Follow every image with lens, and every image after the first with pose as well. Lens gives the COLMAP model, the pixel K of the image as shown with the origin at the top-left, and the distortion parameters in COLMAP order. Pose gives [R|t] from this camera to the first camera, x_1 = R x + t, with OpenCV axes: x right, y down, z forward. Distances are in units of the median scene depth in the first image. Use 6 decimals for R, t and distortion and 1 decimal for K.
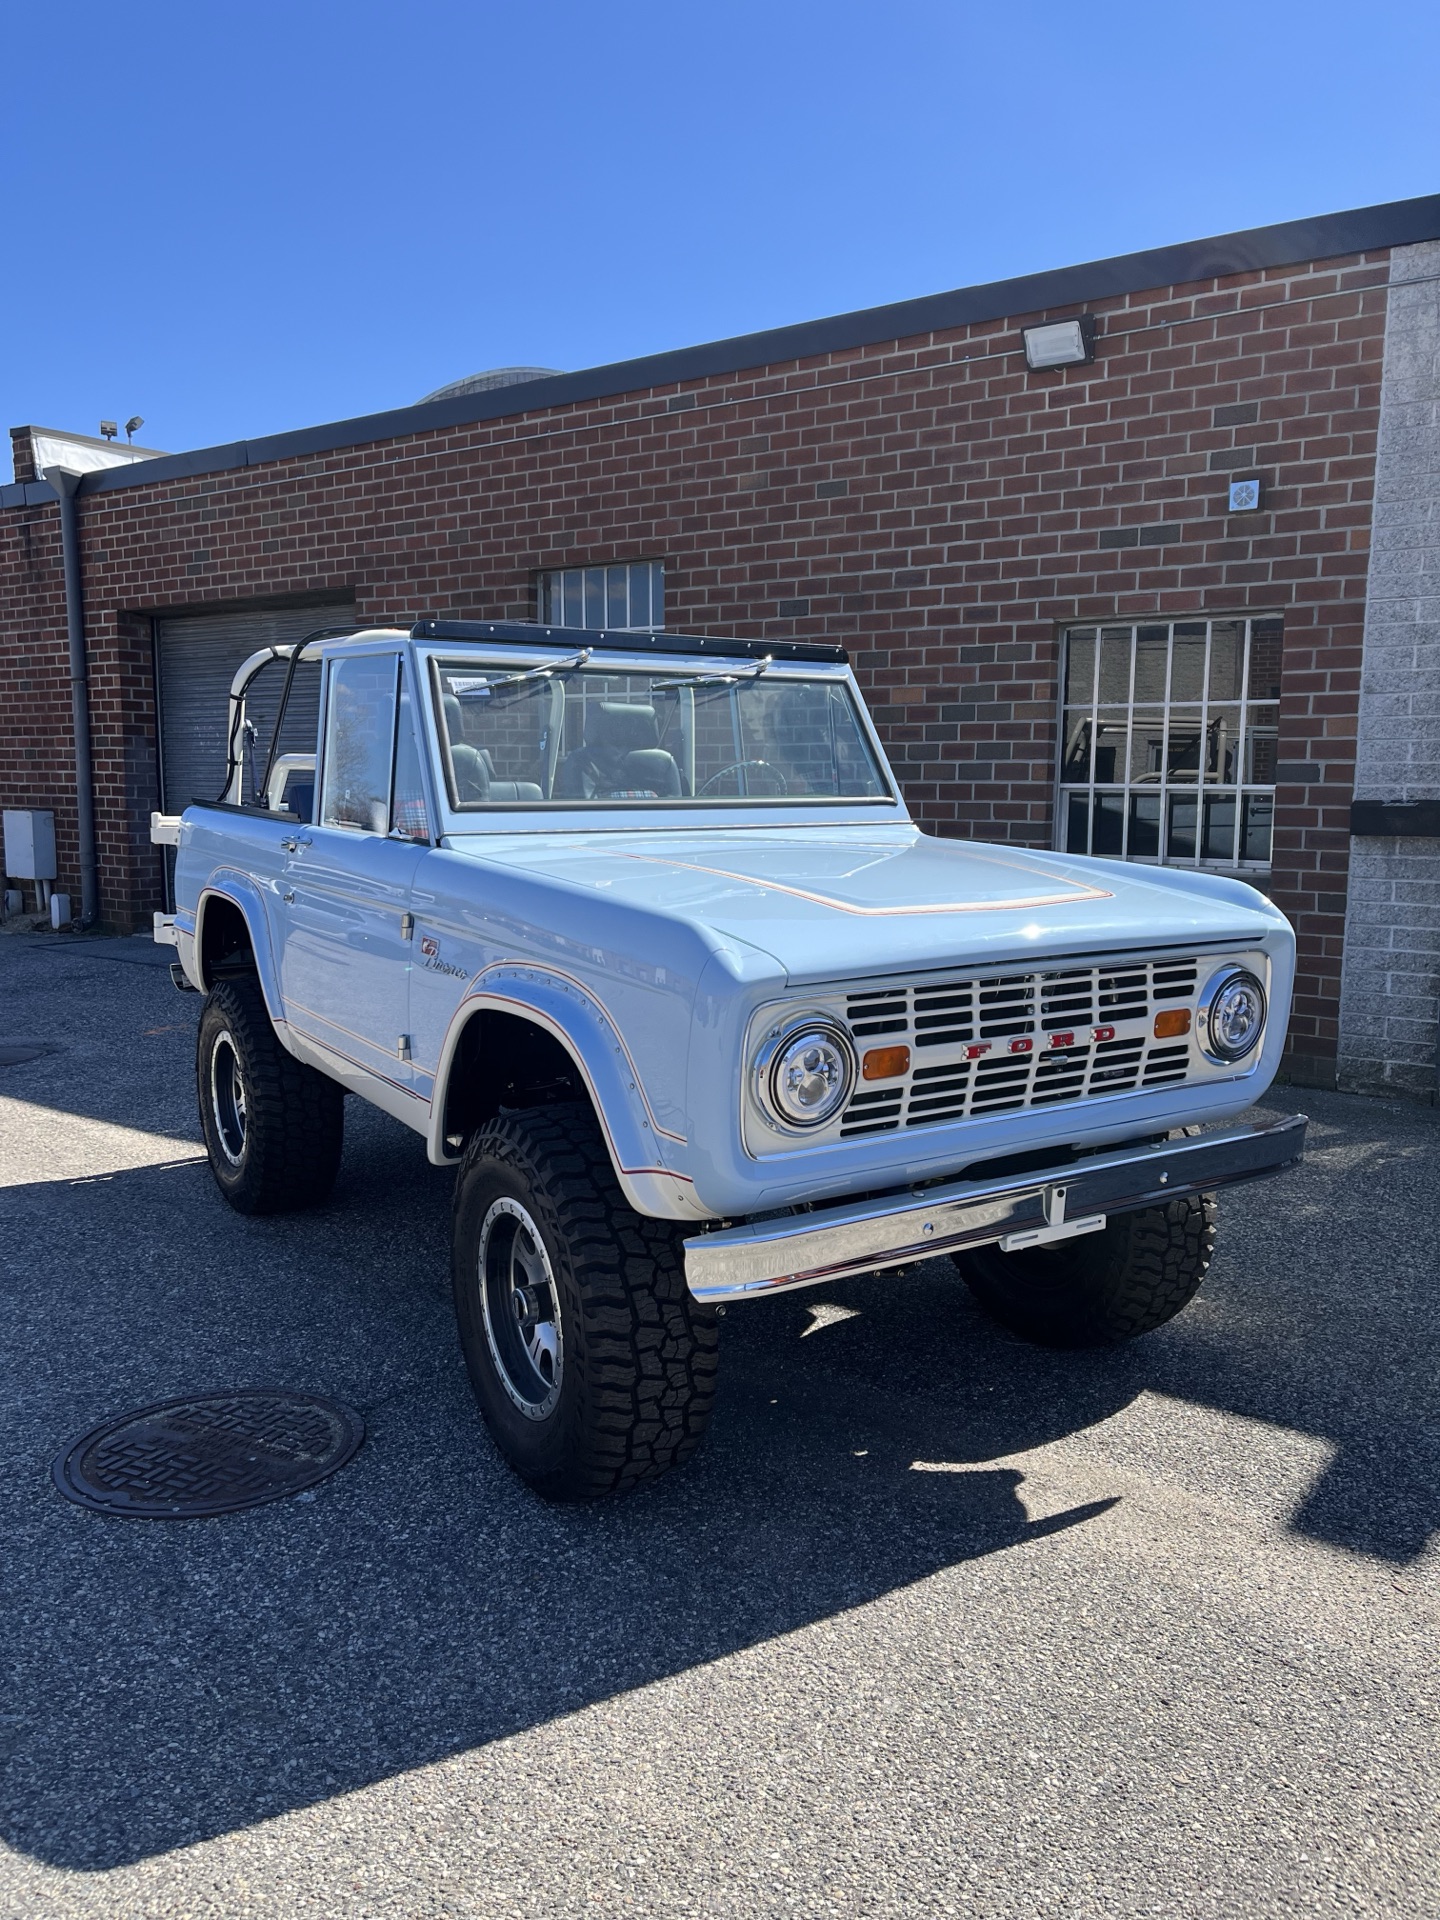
lens RADIAL K [[1454.7, 0, 729.0], [0, 1454.7, 959.1], [0, 0, 1]] dist [0.052207, -0.045597]
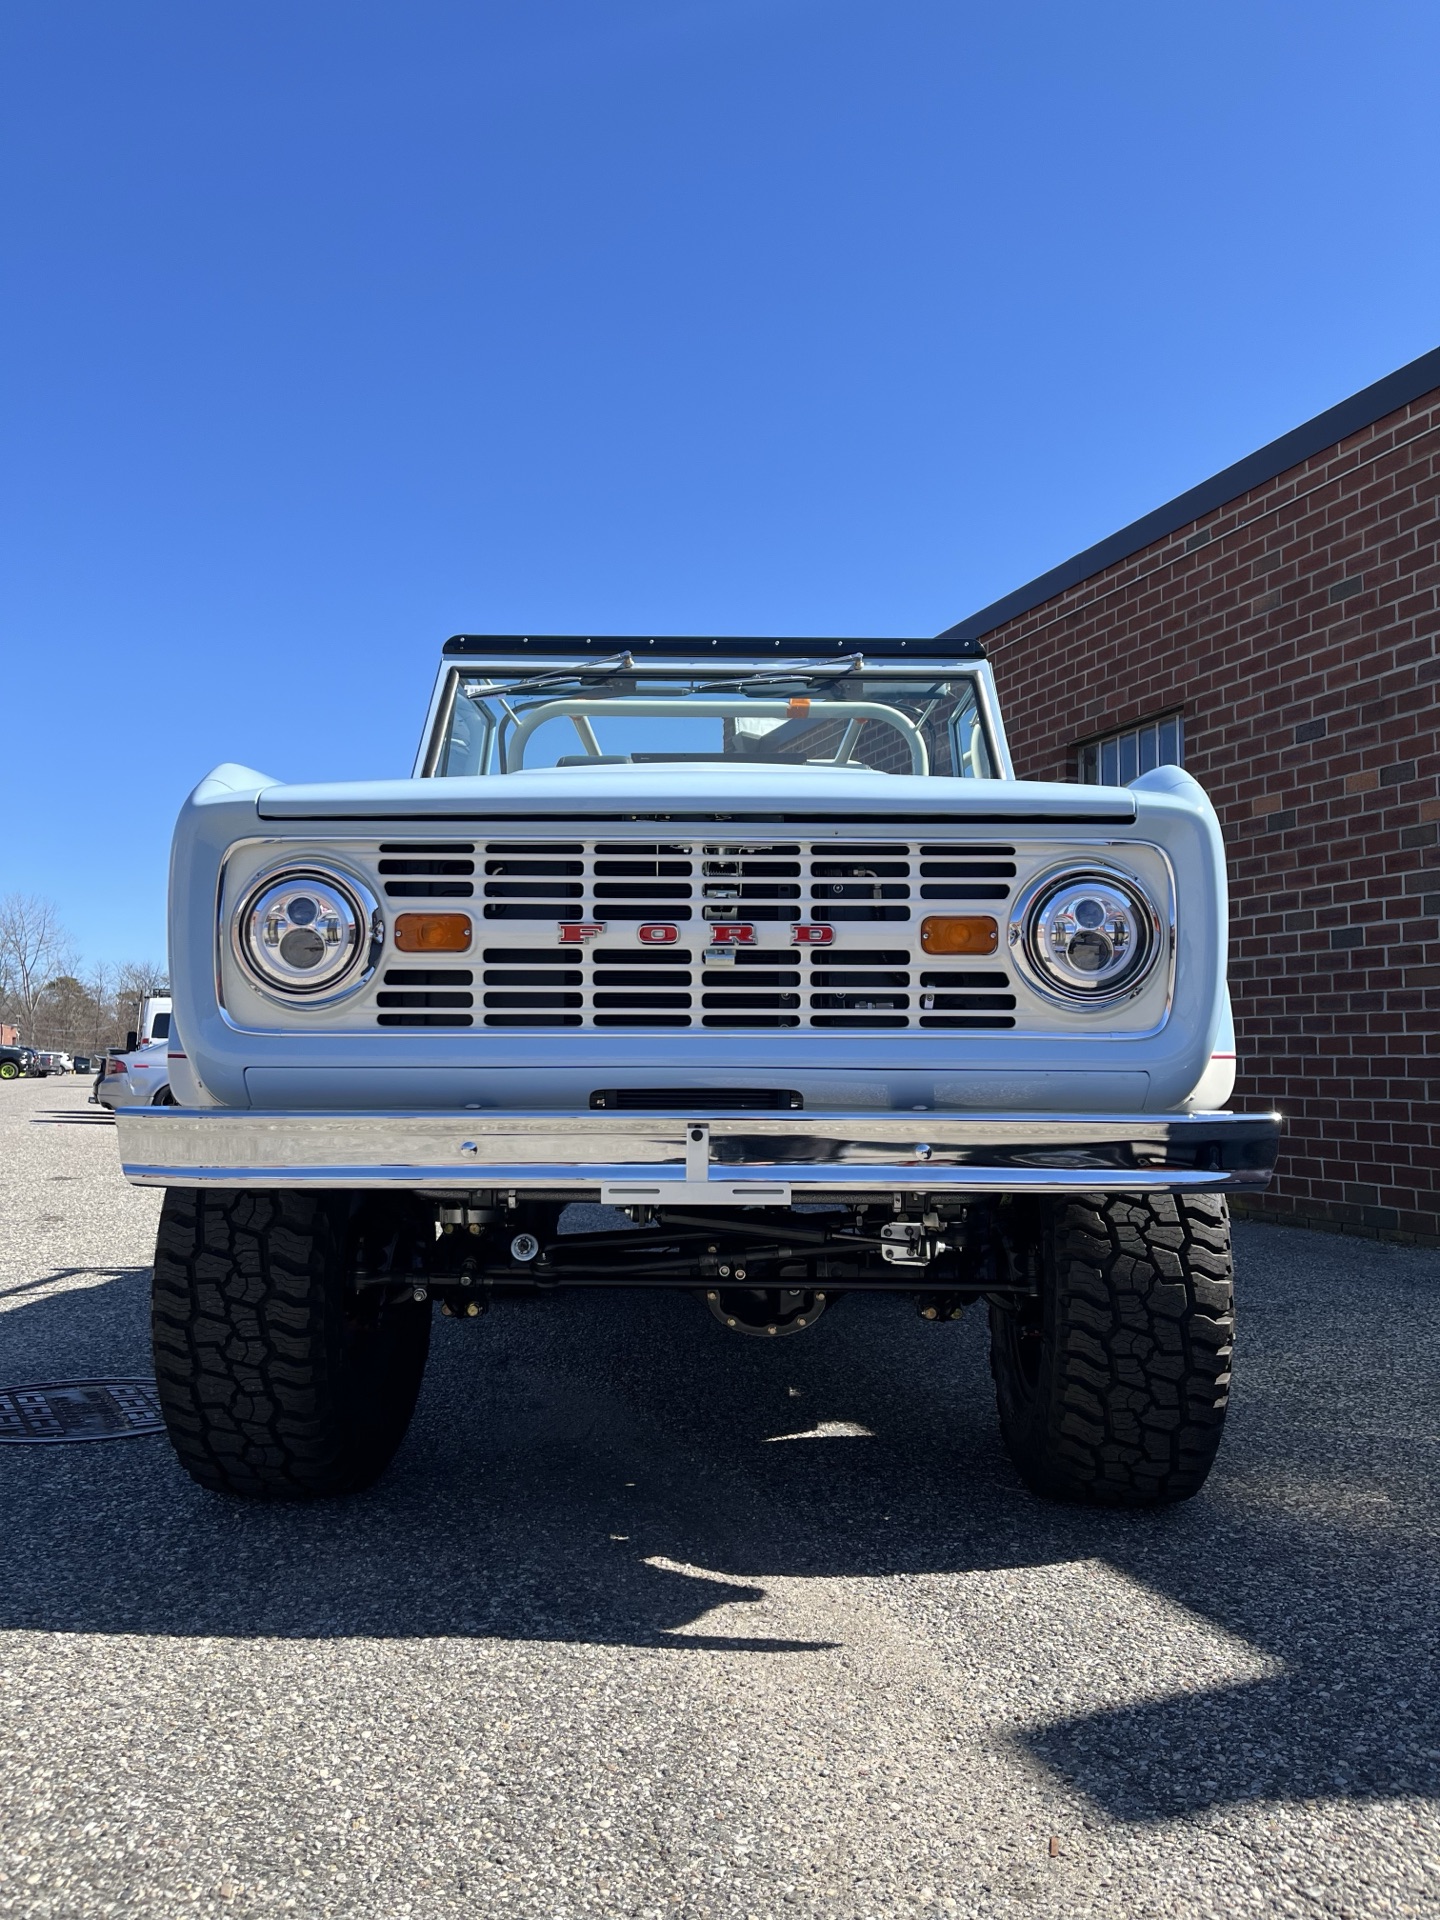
lens RADIAL K [[1454.7, 0, 720.6], [0, 1454.7, 955.8], [0, 0, 1]] dist [0.052207, -0.045597]
pose [[0.833908, -0.039358, -0.550498, 0.605198], [-0.076125, 0.979718, -0.185360, 0.195757], [0.546628, 0.196480, 0.813999, 0.387663]]
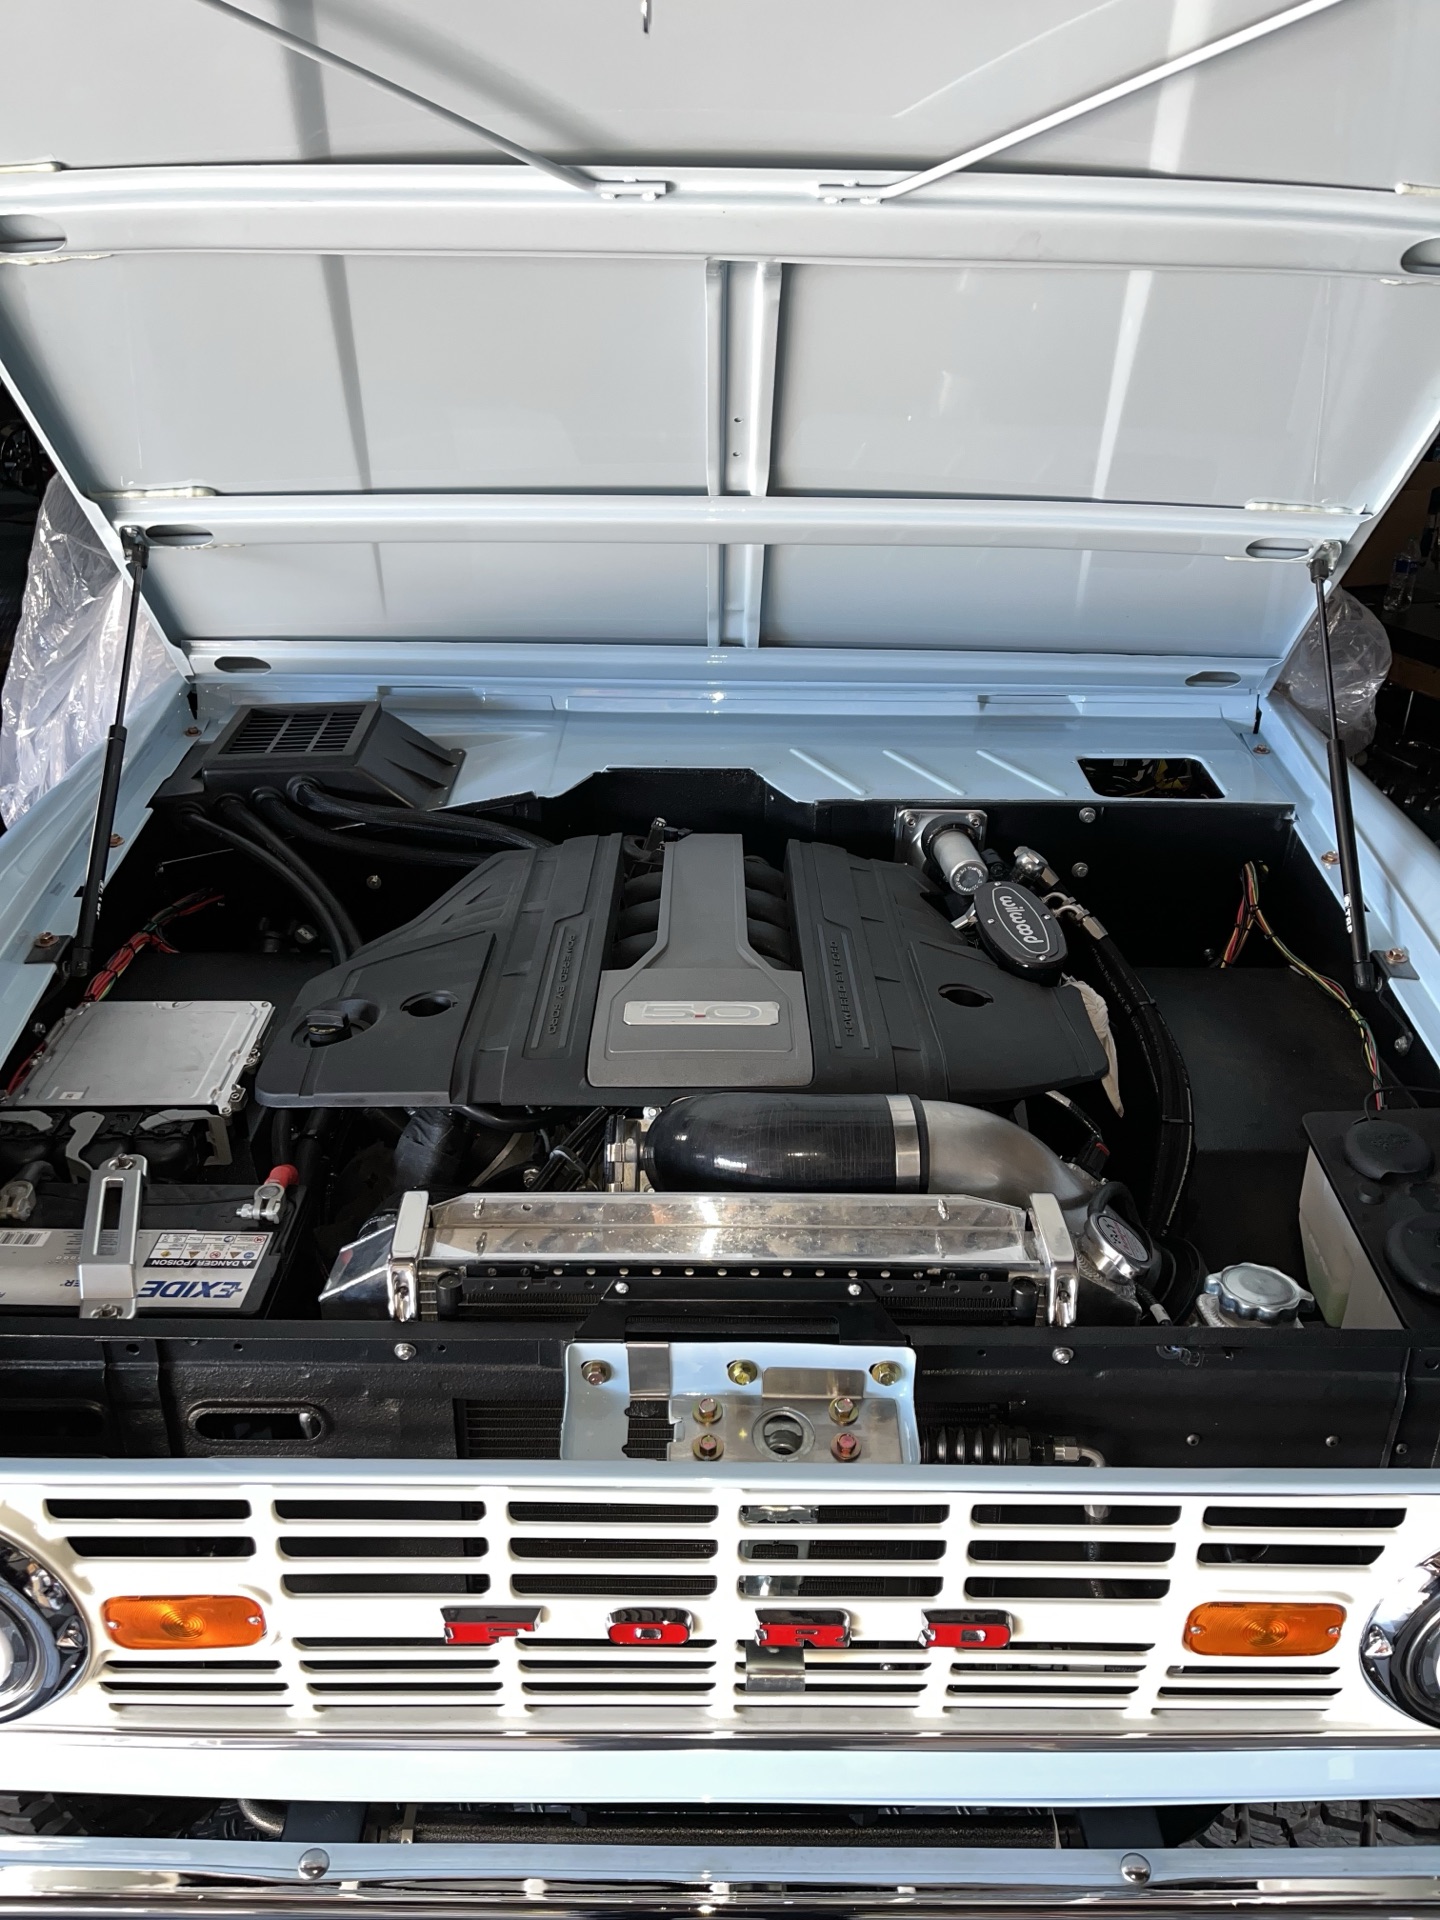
lens RADIAL K [[1454.7, 0, 711.8], [0, 1454.7, 960.1], [0, 0, 1]] dist [0.052207, -0.045597]
pose [[0.838937, 0.245575, -0.485672, 0.332919], [-0.081197, 0.938896, 0.334487, -0.211917], [0.538137, -0.241178, 0.807615, 0.711066]]
